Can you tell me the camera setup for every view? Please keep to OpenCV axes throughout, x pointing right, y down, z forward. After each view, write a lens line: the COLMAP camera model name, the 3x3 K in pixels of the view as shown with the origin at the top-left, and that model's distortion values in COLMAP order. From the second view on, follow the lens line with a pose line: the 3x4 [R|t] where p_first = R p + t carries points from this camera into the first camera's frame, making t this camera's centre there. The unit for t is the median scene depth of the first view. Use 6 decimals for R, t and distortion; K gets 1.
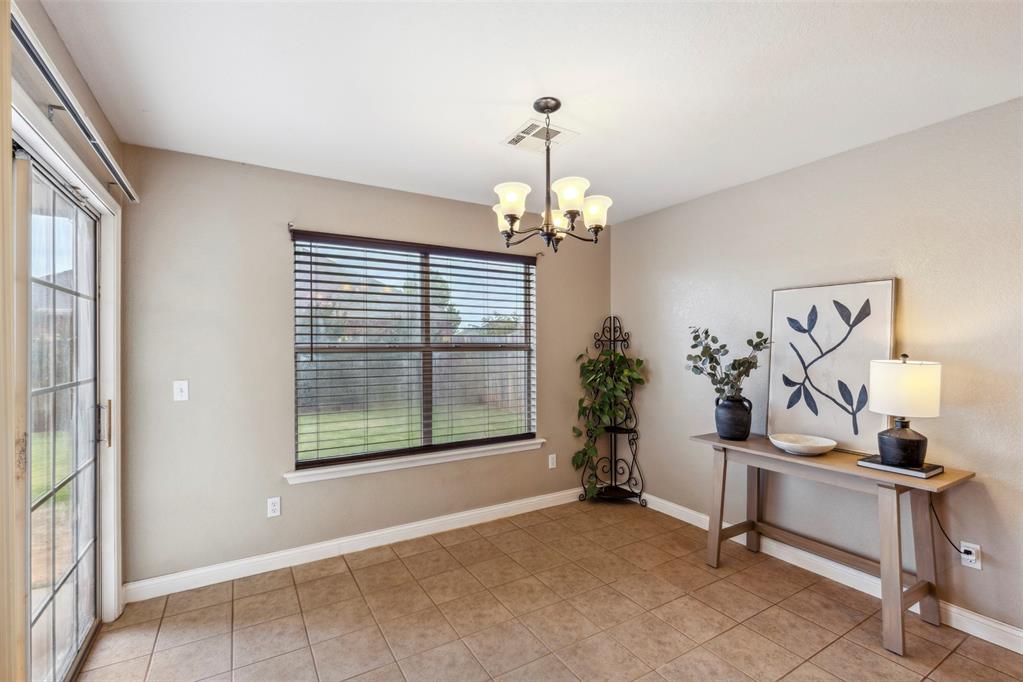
lens RADIAL K [[458.3, 0, 506.3], [0, 458.3, 341.1], [0, 0, 1]] dist [0.003285, -0.001606]
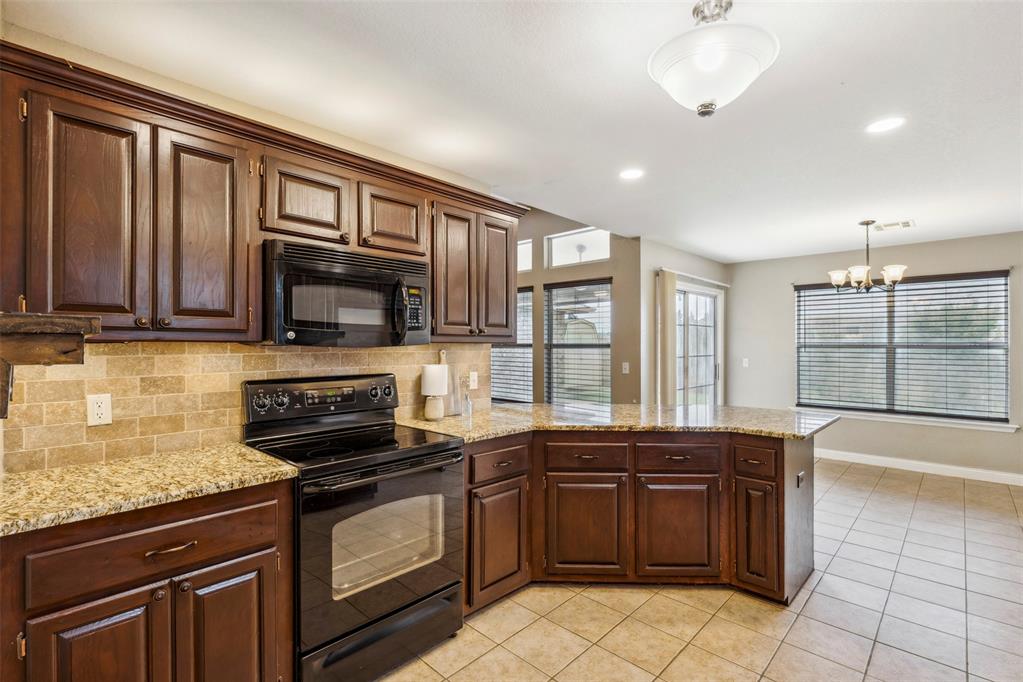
lens RADIAL K [[458.3, 0, 503.7], [0, 458.3, 349.4], [0, 0, 1]] dist [0.003285, -0.001606]
pose [[0.244747, 0.014415, -0.969480, 0.893353], [0.000286, 0.999888, 0.014939, 0.003321], [0.969587, -0.003933, 0.244716, -0.555309]]
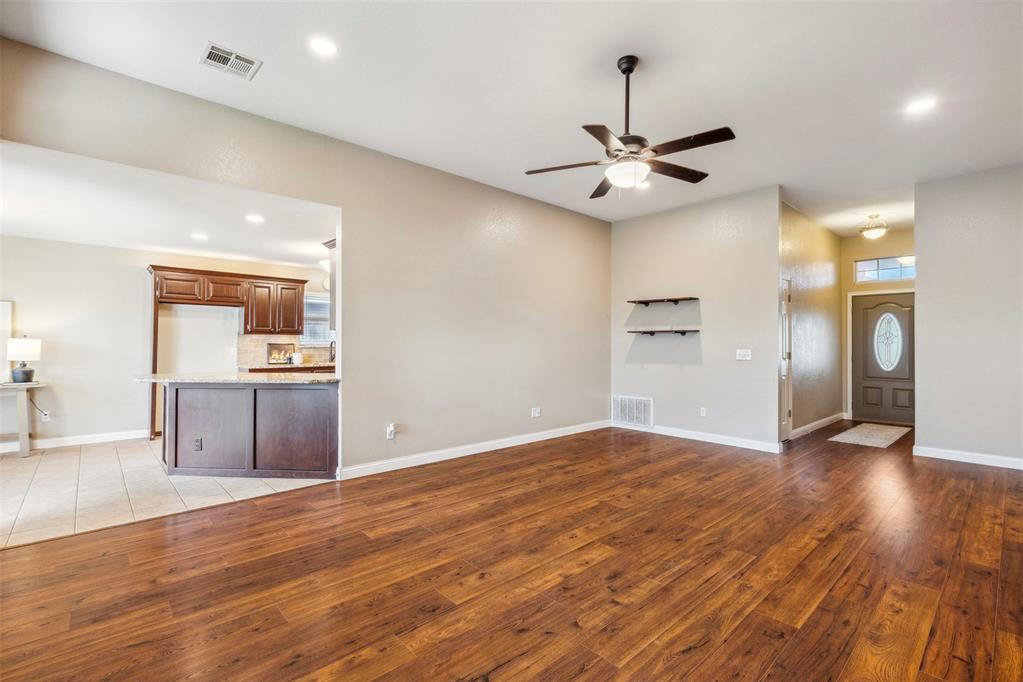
lens RADIAL K [[458.3, 0, 511.2], [0, 458.3, 341.9], [0, 0, 1]] dist [0.003285, -0.001606]
pose [[-0.197532, 0.011069, 0.980234, -1.127471], [-0.004847, 0.999913, -0.012268, 0.046382], [-0.980284, -0.007174, -0.197461, -0.571321]]
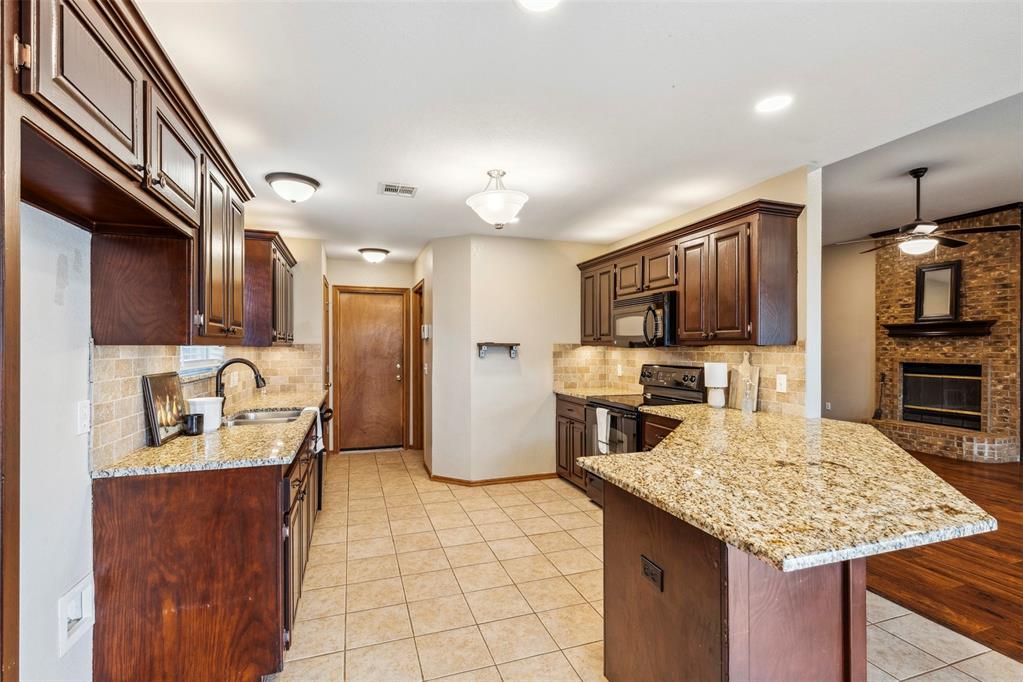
lens RADIAL K [[458.3, 0, 503.8], [0, 458.3, 346.4], [0, 0, 1]] dist [0.003285, -0.001606]
pose [[-0.974342, 0.006638, 0.224974, 0.374156], [0.004950, 0.999955, -0.008063, 0.012081], [-0.225017, -0.006743, -0.974331, 0.465122]]
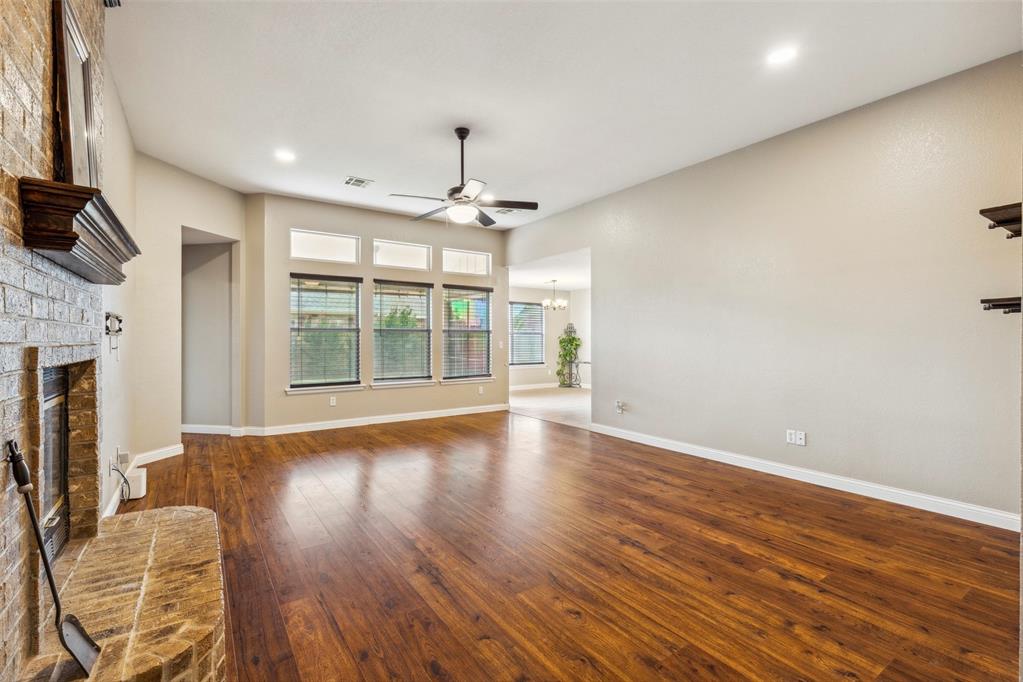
lens RADIAL K [[458.3, 0, 508.2], [0, 458.3, 336.0], [0, 0, 1]] dist [0.003285, -0.001606]
pose [[0.998347, 0.009445, 0.056694, -0.349161], [-0.009344, 0.999954, -0.002052, 0.036228], [-0.056710, 0.001518, 0.998390, -2.006739]]
